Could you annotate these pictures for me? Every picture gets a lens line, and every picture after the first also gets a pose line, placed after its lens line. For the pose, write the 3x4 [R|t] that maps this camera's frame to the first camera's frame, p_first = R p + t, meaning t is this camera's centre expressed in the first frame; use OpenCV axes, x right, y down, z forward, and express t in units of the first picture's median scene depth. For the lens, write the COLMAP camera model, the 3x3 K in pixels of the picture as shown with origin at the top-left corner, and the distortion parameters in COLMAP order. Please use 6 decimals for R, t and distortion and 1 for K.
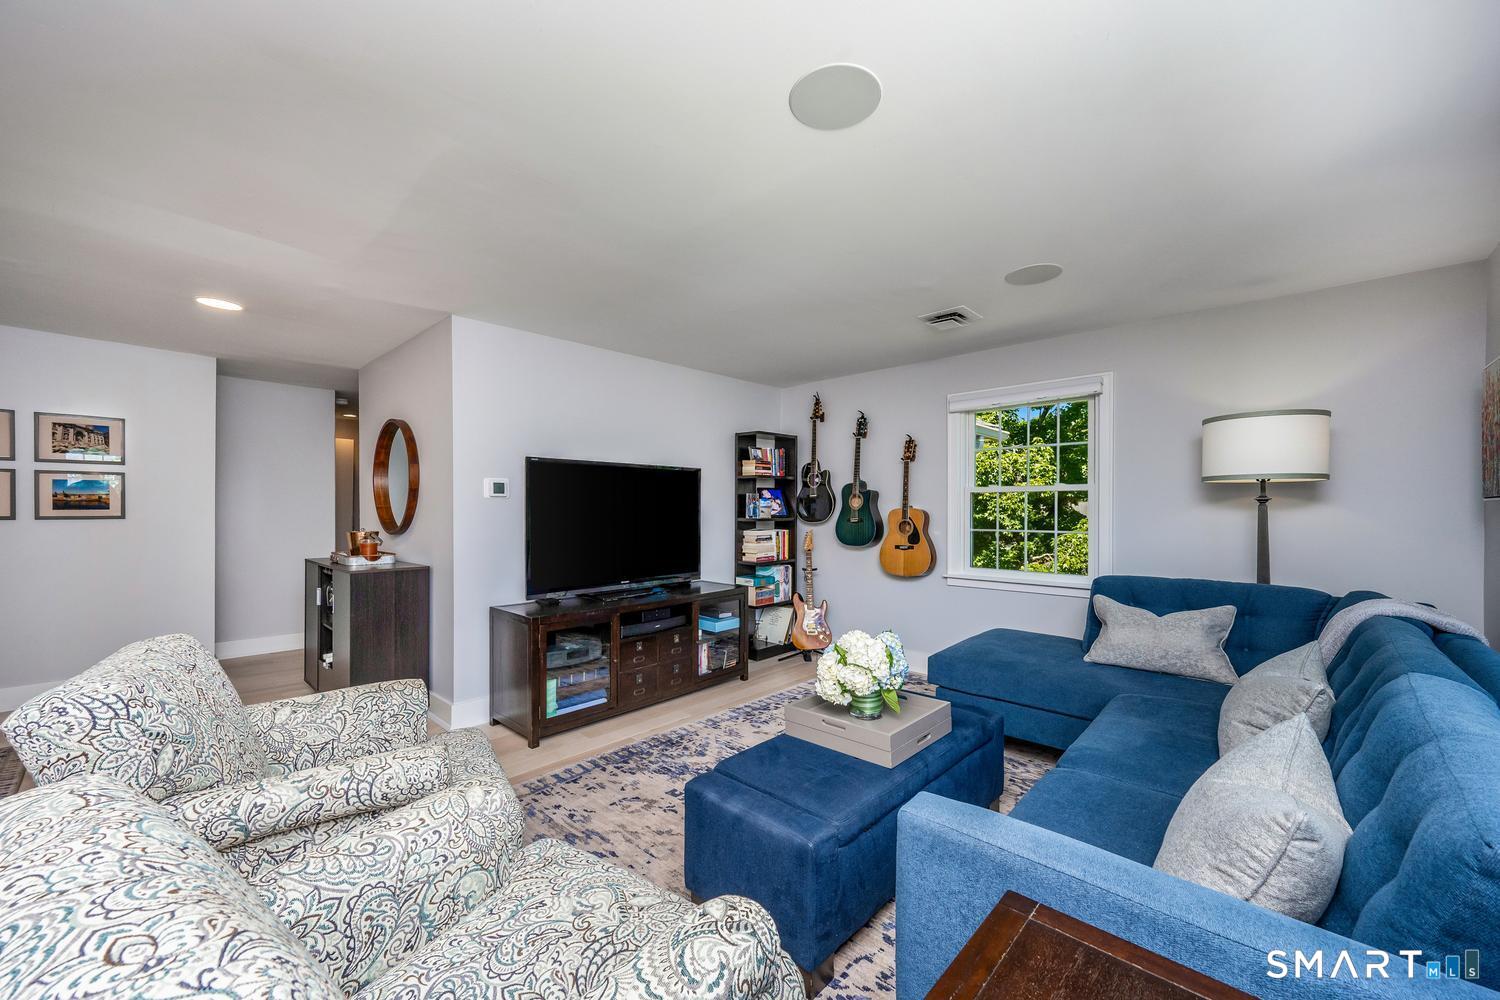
lens RADIAL K [[585.2, 0, 744.6], [0, 585.2, 505.1], [0, 0, 1]] dist [-0.000070, -0.000048]
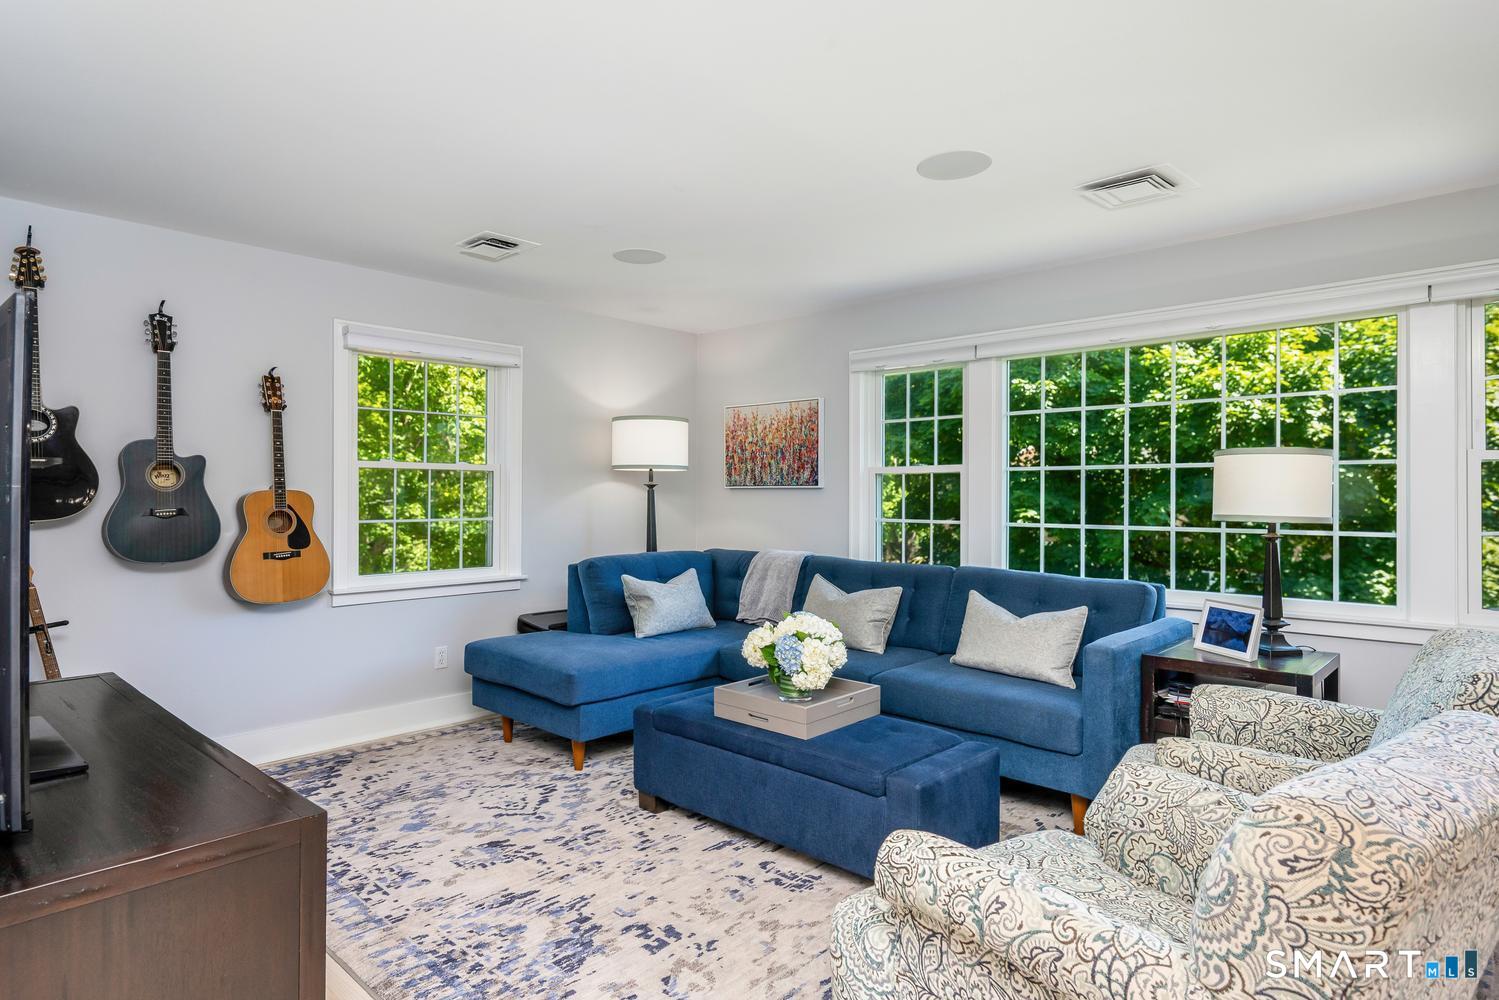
lens RADIAL K [[819.3, 0, 749.5], [0, 819.3, 500.0], [0, 0, 1]] dist [0.000251, 0.000242]
pose [[-0.016460, -0.004913, 0.999852, -0.742798], [-0.006371, 0.999968, 0.004809, 0.010607], [-0.999844, -0.006291, -0.016491, 0.689298]]
